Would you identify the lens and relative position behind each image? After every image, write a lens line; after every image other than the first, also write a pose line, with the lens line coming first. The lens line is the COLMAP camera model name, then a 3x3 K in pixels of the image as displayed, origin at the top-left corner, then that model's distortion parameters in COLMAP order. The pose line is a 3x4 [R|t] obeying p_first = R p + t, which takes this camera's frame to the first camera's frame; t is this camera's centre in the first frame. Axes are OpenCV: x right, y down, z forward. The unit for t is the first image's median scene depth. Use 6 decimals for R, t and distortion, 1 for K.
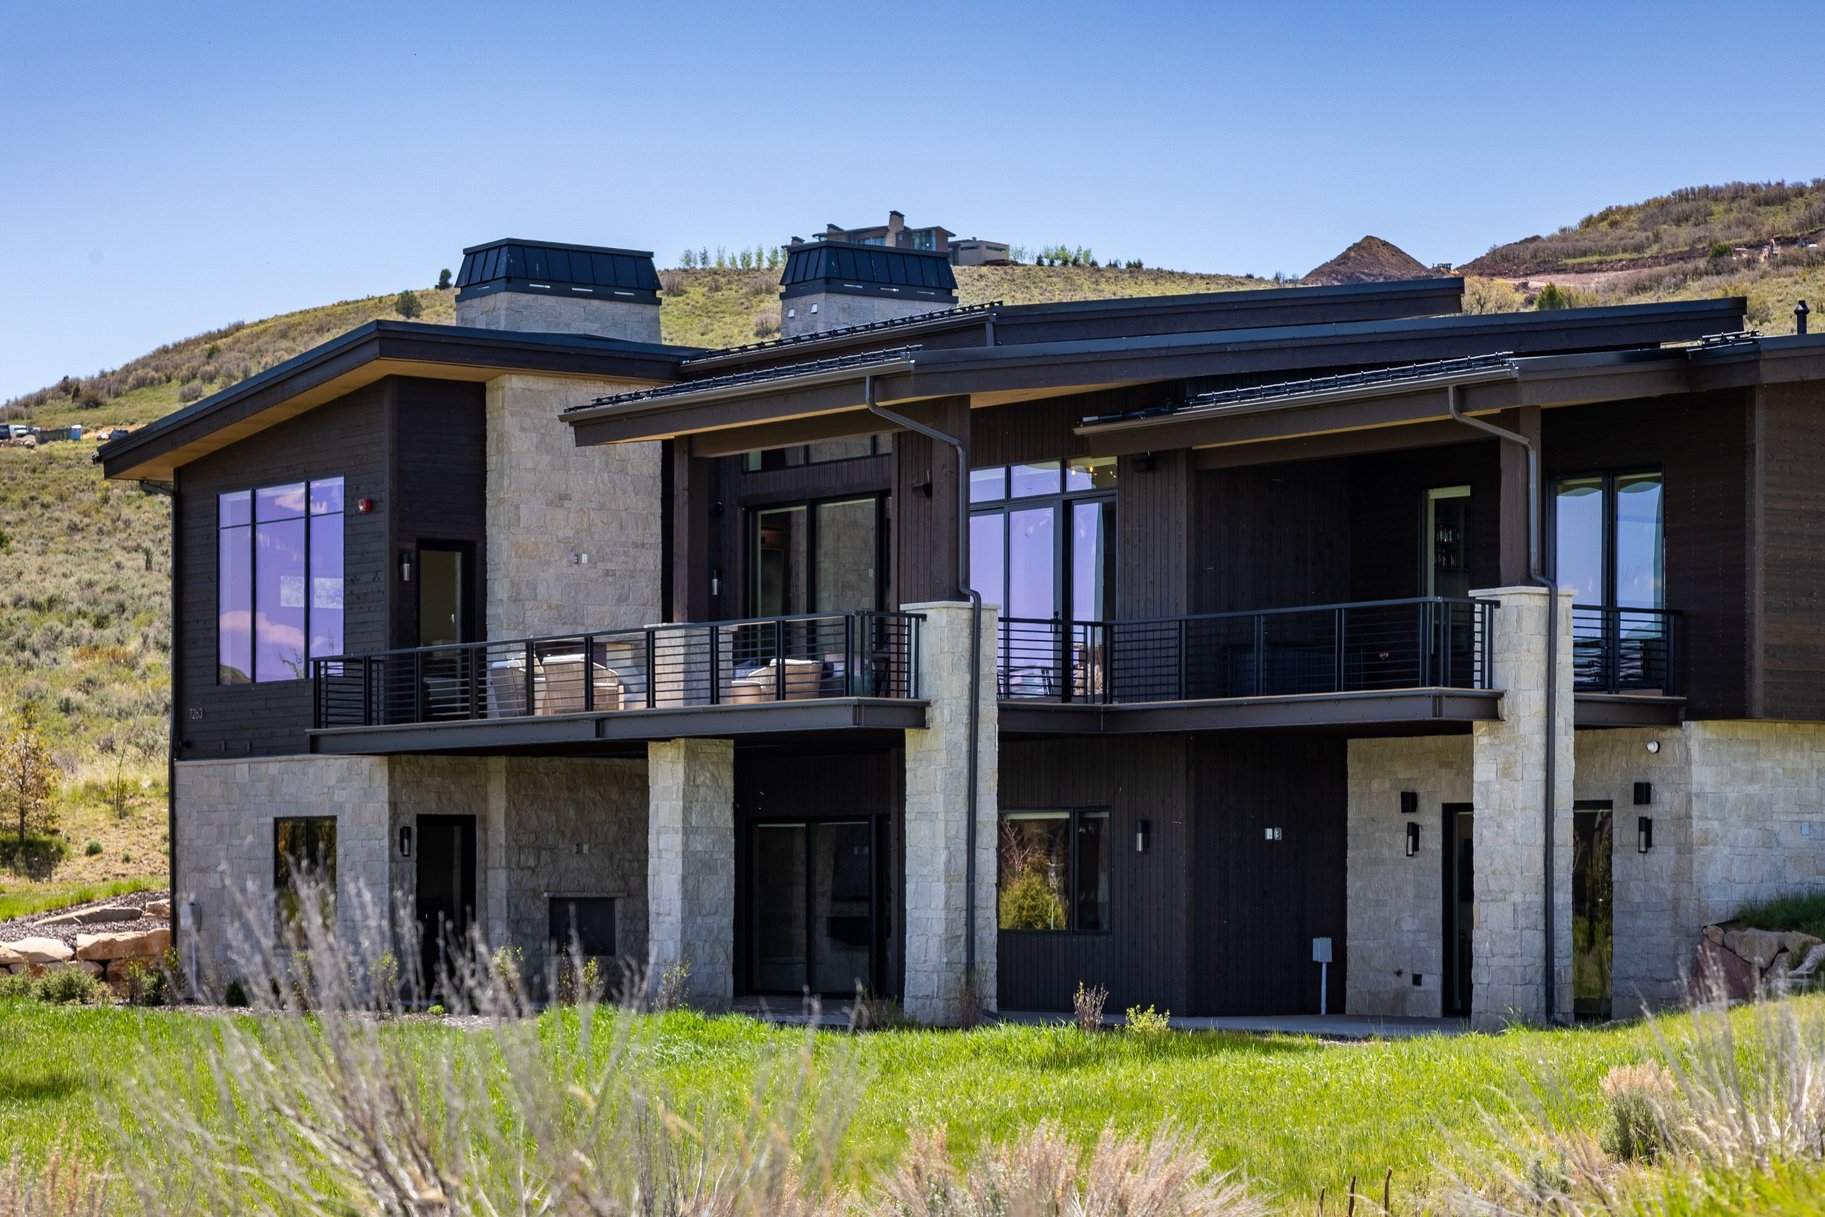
lens RADIAL K [[4620.3, 0, 918.6], [0, 4620.3, 867.2], [0, 0, 1]] dist [-0.026053, 0.728639]
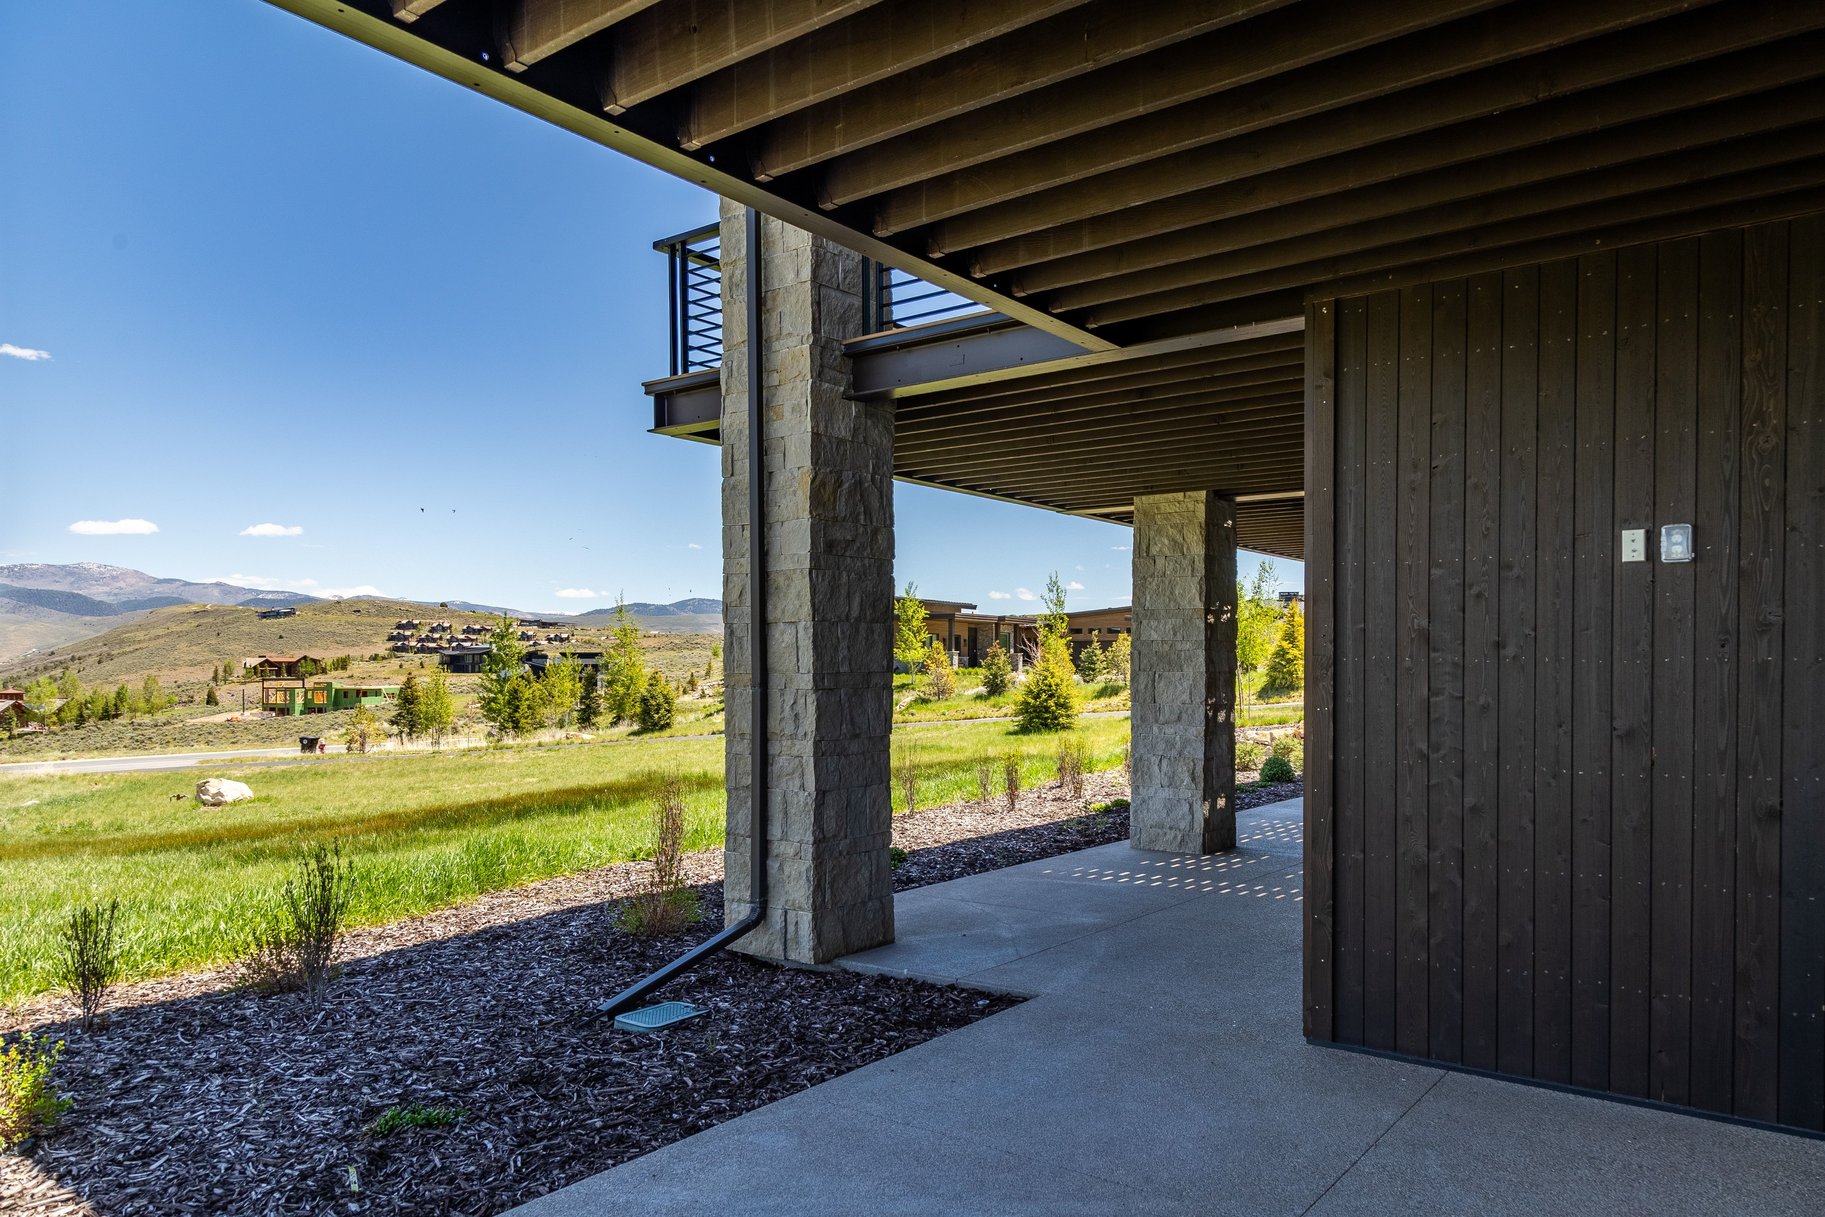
lens RADIAL K [[1245.6, 0, 925.0], [0, 1245.6, 678.7], [0, 0, 1]] dist [0.006259, 0.008213]
pose [[0.295163, 0.006311, -0.955426, 0.133239], [0.003734, 0.999963, 0.007758, 0.001105], [0.955440, -0.005857, 0.295128, 0.847940]]
